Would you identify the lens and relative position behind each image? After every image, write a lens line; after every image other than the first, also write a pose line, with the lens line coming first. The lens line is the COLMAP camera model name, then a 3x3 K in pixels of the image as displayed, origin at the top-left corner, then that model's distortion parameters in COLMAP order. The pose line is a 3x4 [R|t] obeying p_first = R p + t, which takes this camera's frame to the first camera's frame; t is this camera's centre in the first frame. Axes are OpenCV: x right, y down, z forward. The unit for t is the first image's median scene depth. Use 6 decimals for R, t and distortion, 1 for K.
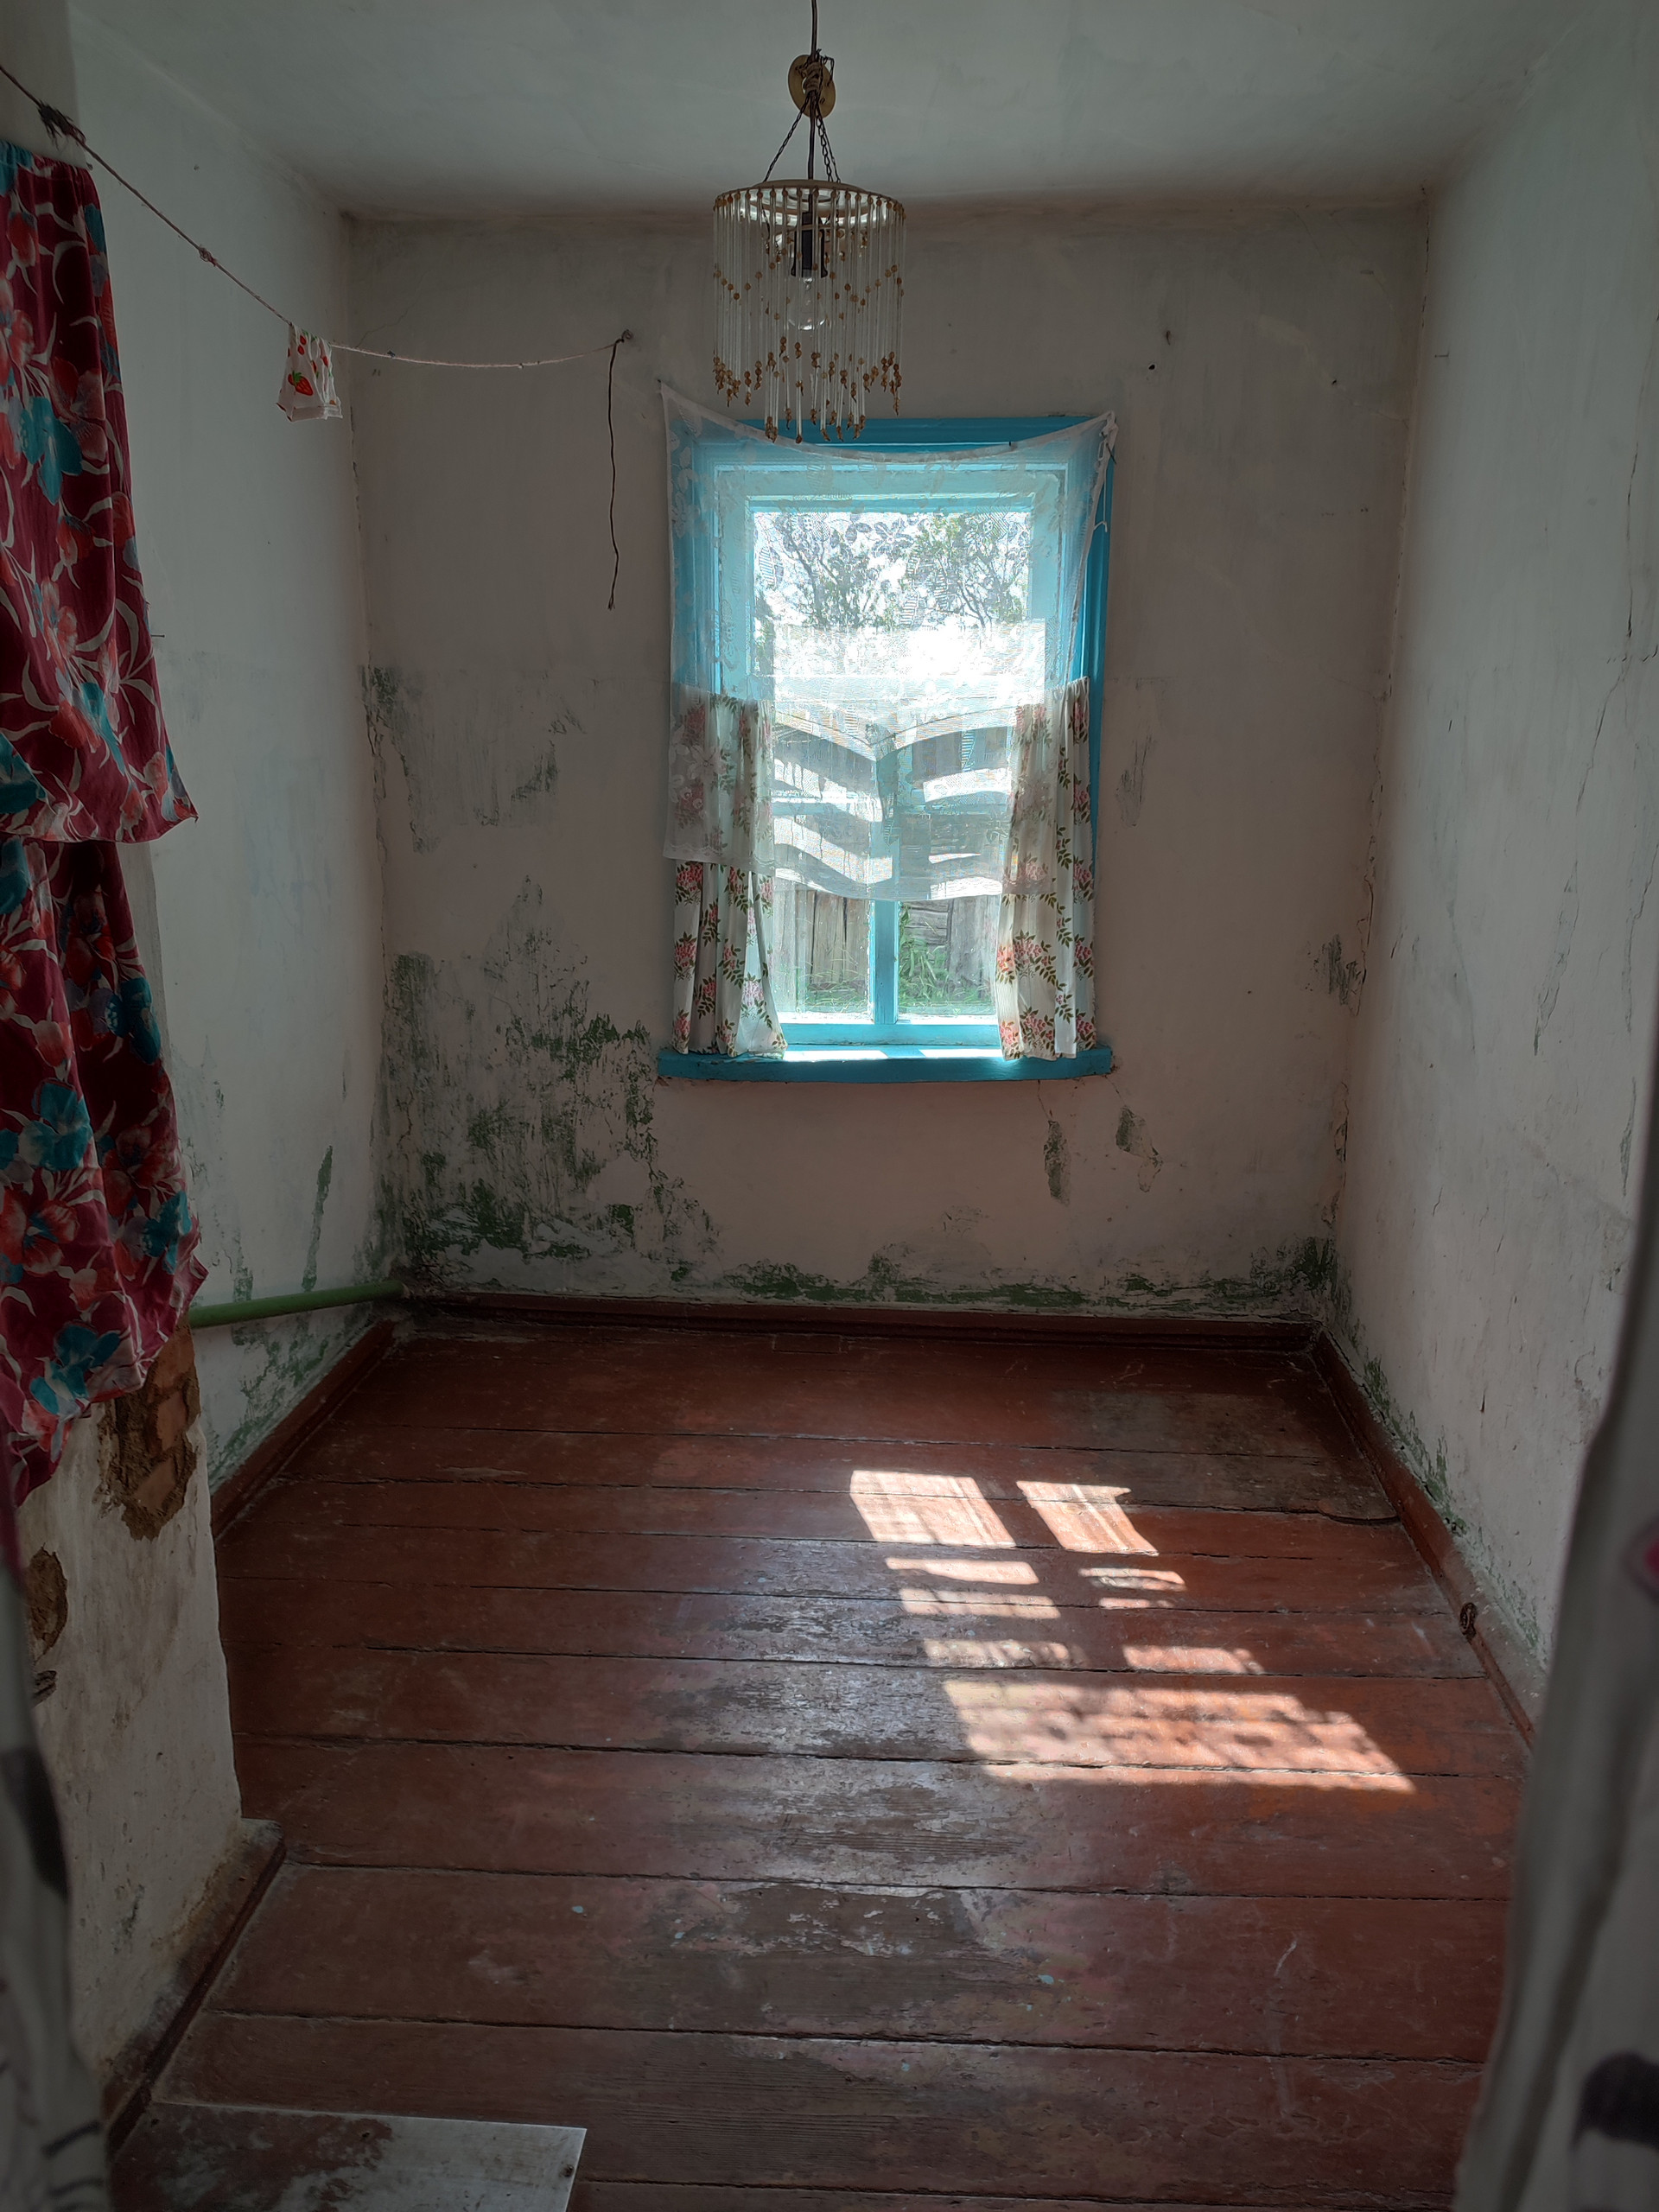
lens RADIAL K [[1565.7, 0, 837.7], [0, 1565.7, 1109.6], [0, 0, 1]] dist [0.030388, -0.020417]
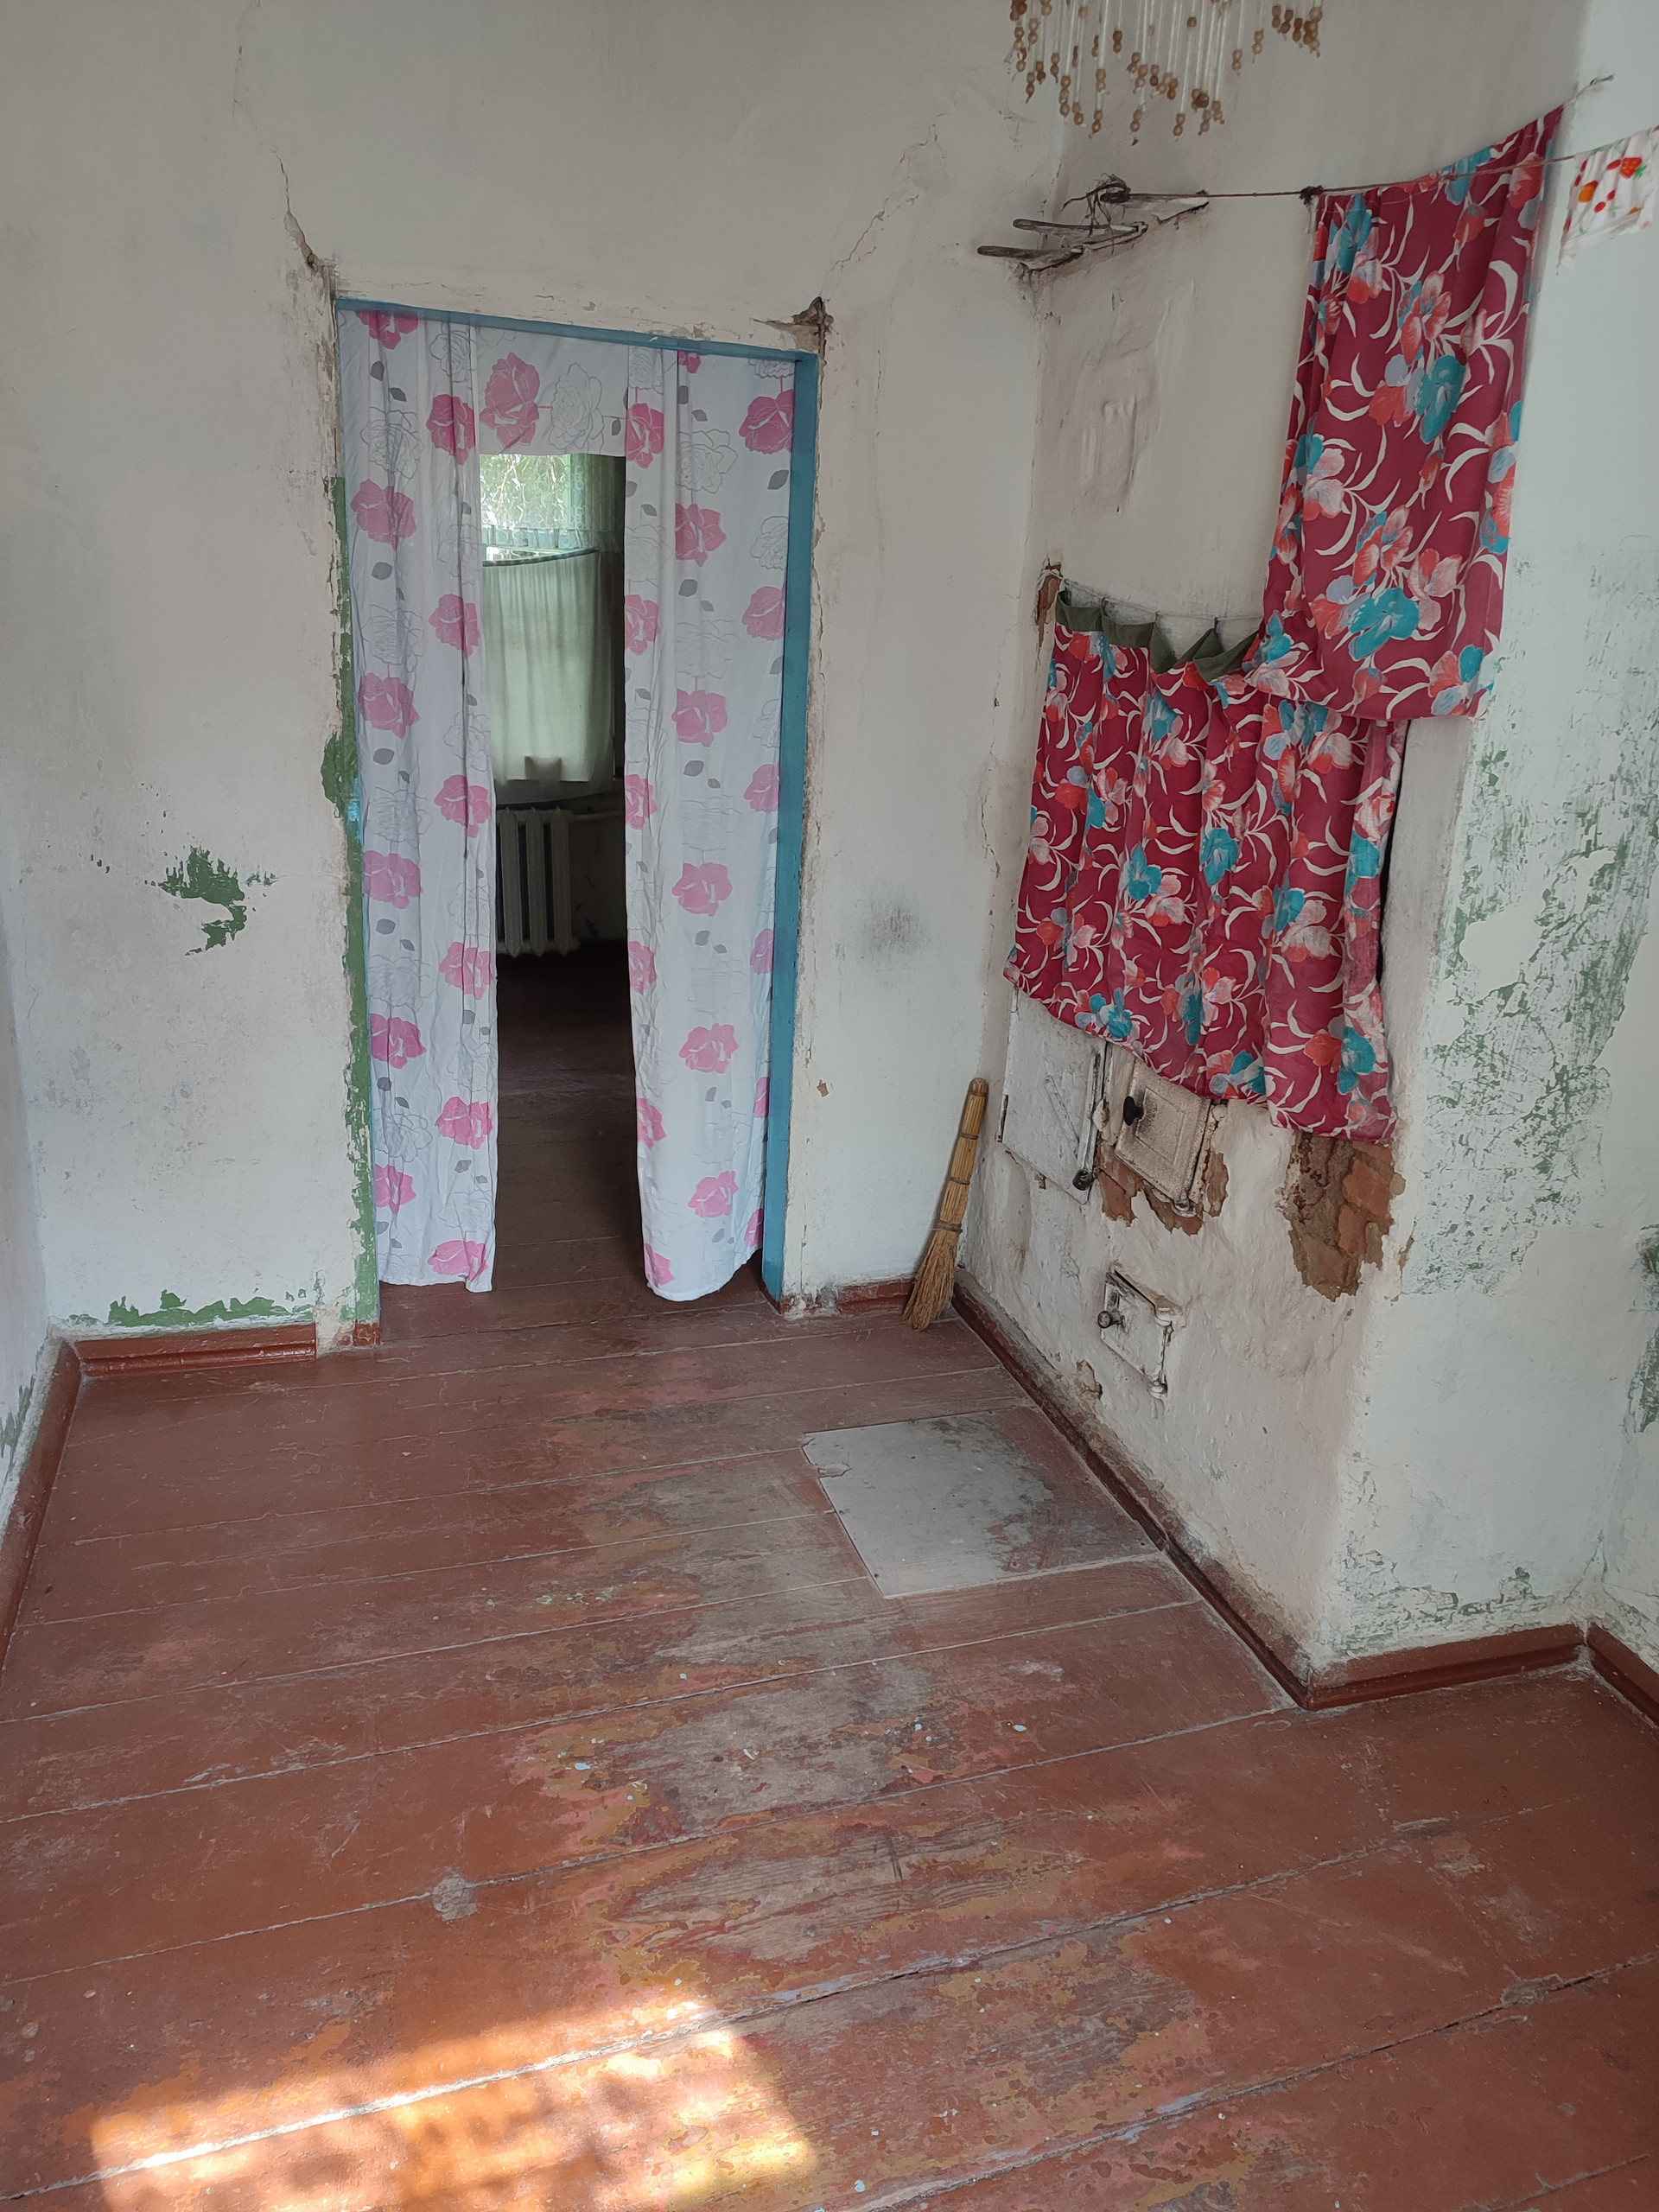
lens RADIAL K [[1565.7, 0, 832.1], [0, 1565.7, 1109.6], [0, 0, 1]] dist [0.030388, -0.020417]
pose [[-0.922731, 0.072595, -0.378546, 0.301015], [-0.140925, 0.850568, 0.506631, -0.345962], [0.358758, 0.520831, -0.774615, 1.427931]]
